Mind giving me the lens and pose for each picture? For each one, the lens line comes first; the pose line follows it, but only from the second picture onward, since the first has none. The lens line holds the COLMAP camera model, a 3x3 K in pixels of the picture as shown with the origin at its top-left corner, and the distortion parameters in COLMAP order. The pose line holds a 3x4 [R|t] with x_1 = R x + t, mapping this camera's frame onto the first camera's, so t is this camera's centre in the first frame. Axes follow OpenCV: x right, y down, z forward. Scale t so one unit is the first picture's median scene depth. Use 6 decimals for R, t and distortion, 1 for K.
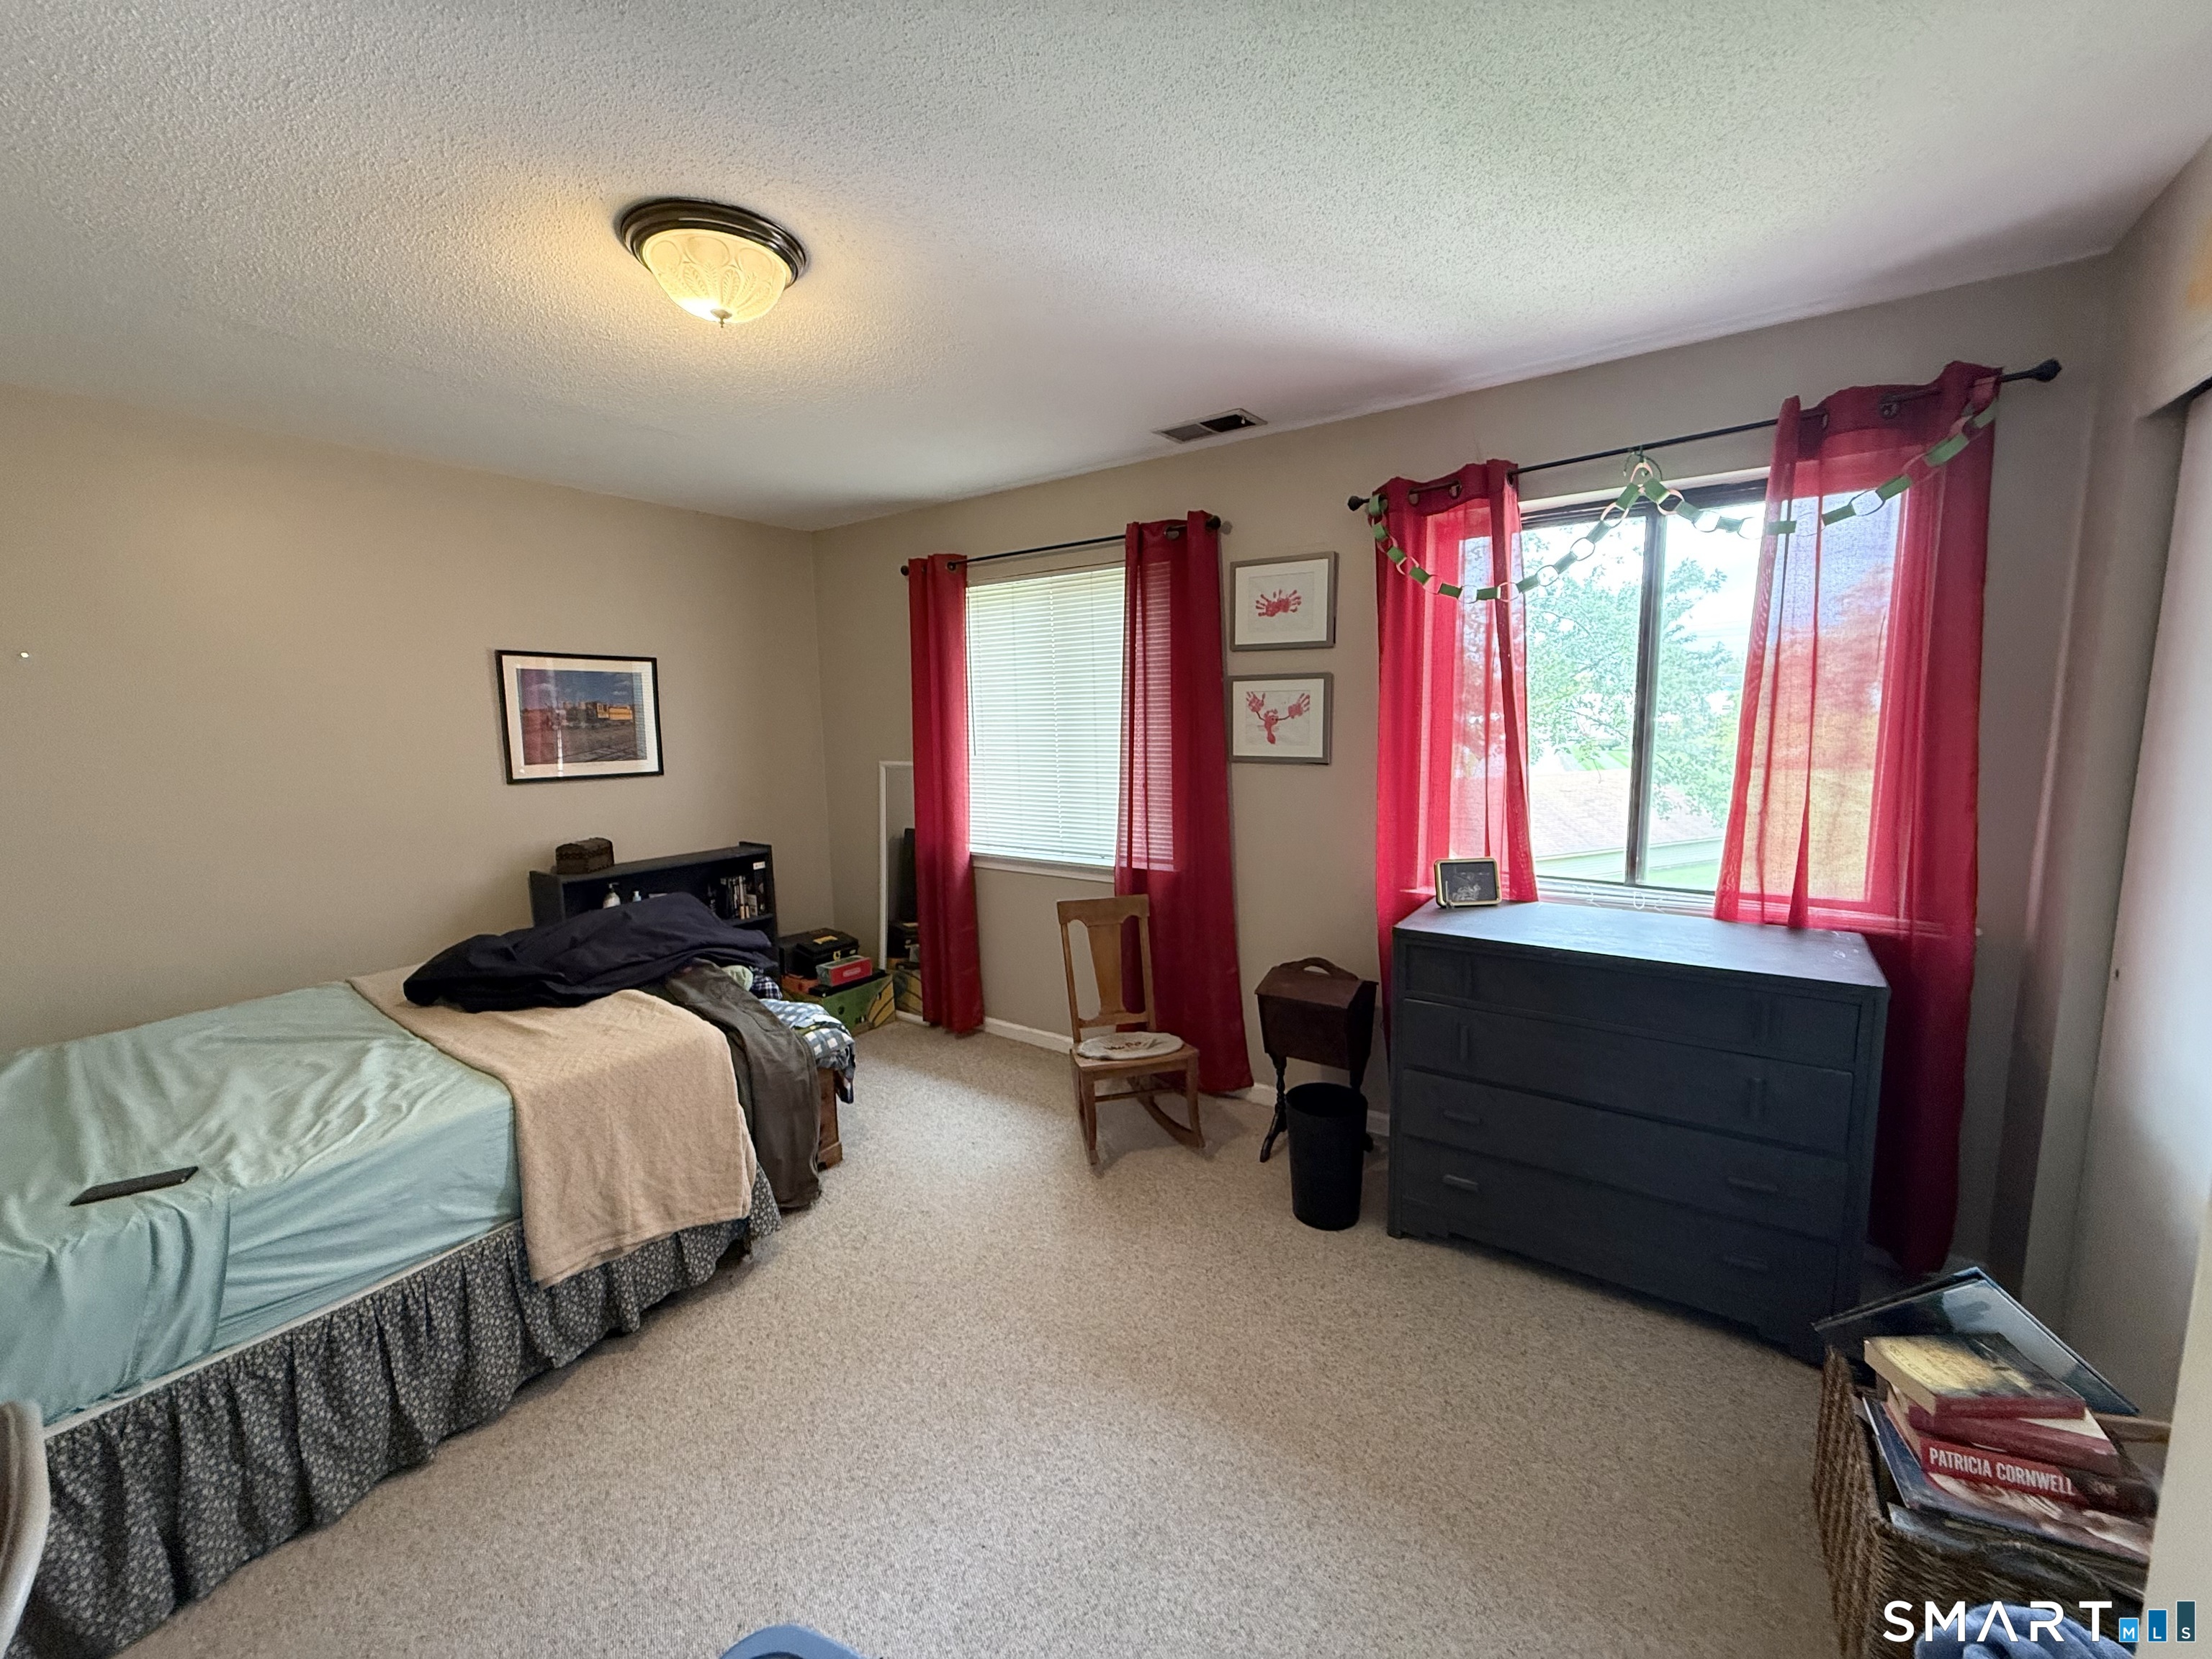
lens RADIAL K [[880.8, 0, 1099.7], [0, 880.8, 820.3], [0, 0, 1]] dist [0.002481, 0.000016]
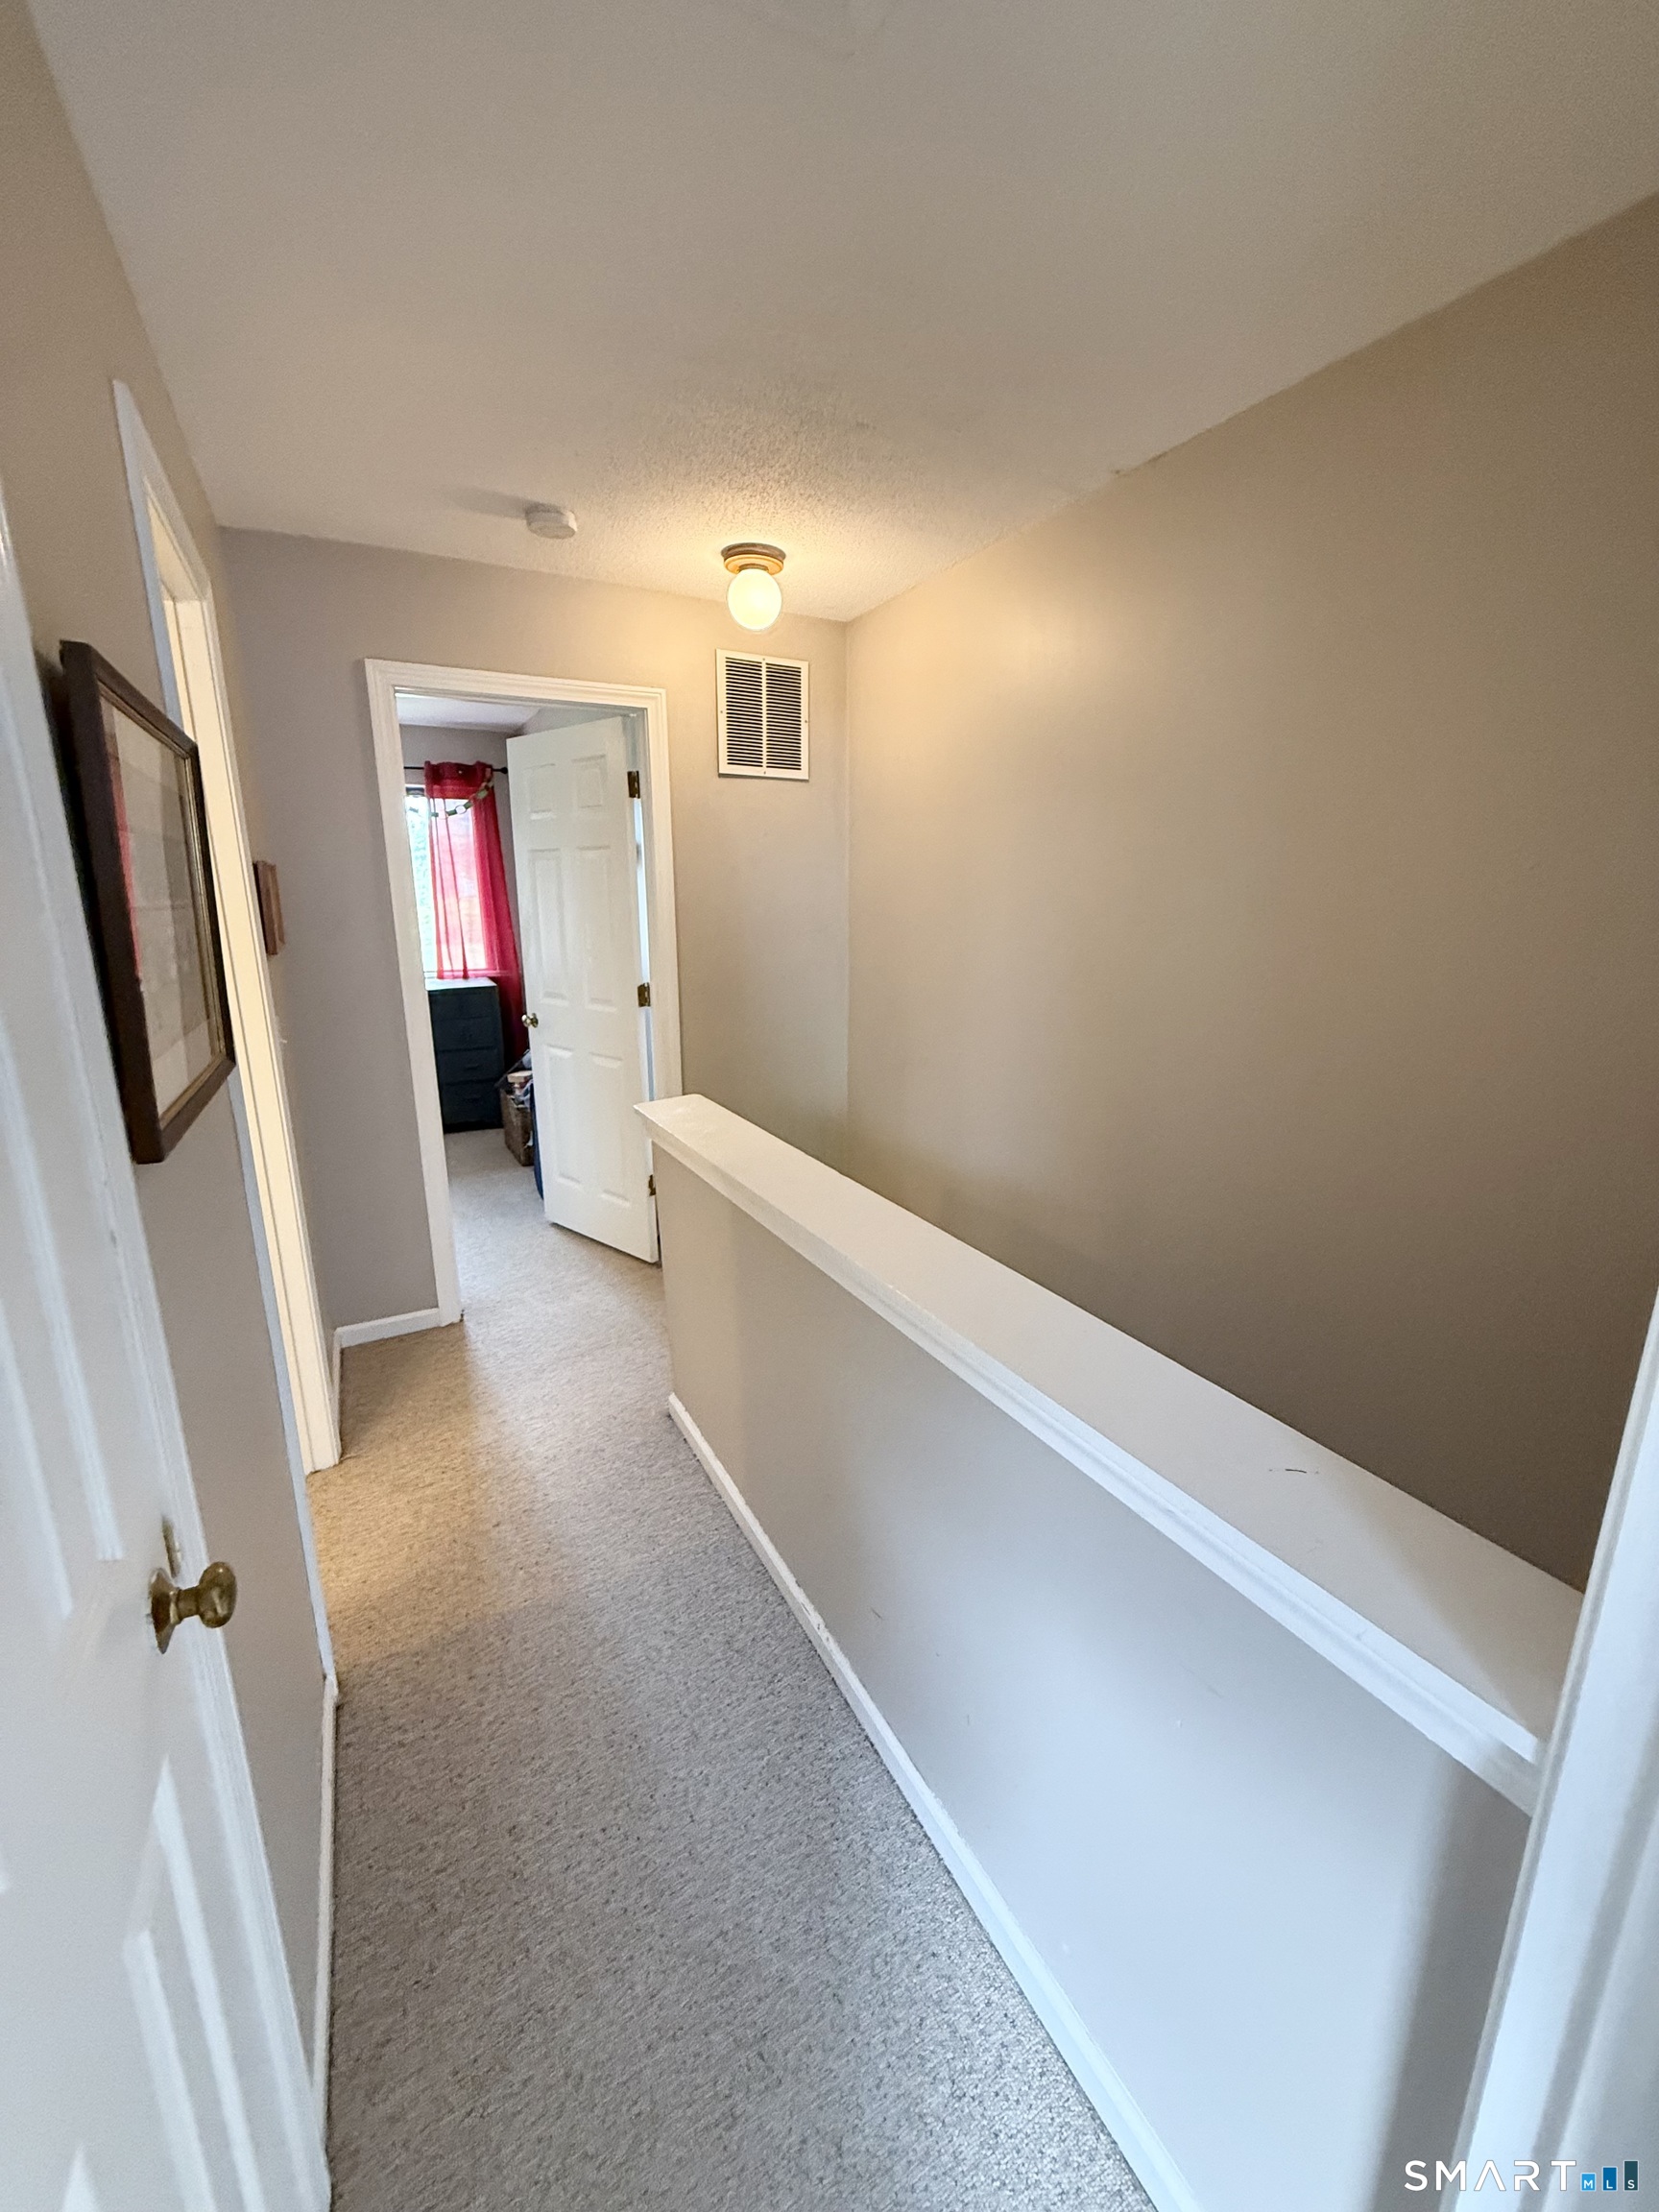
lens RADIAL K [[880.8, 0, 825.9], [0, 880.8, 1109.6], [0, 0, 1]] dist [0.002481, 0.000016]
pose [[0.480160, -0.197726, 0.854606, -0.990654], [0.103002, 0.980233, 0.168920, 0.178159], [-0.871112, 0.006917, 0.491035, -1.186457]]
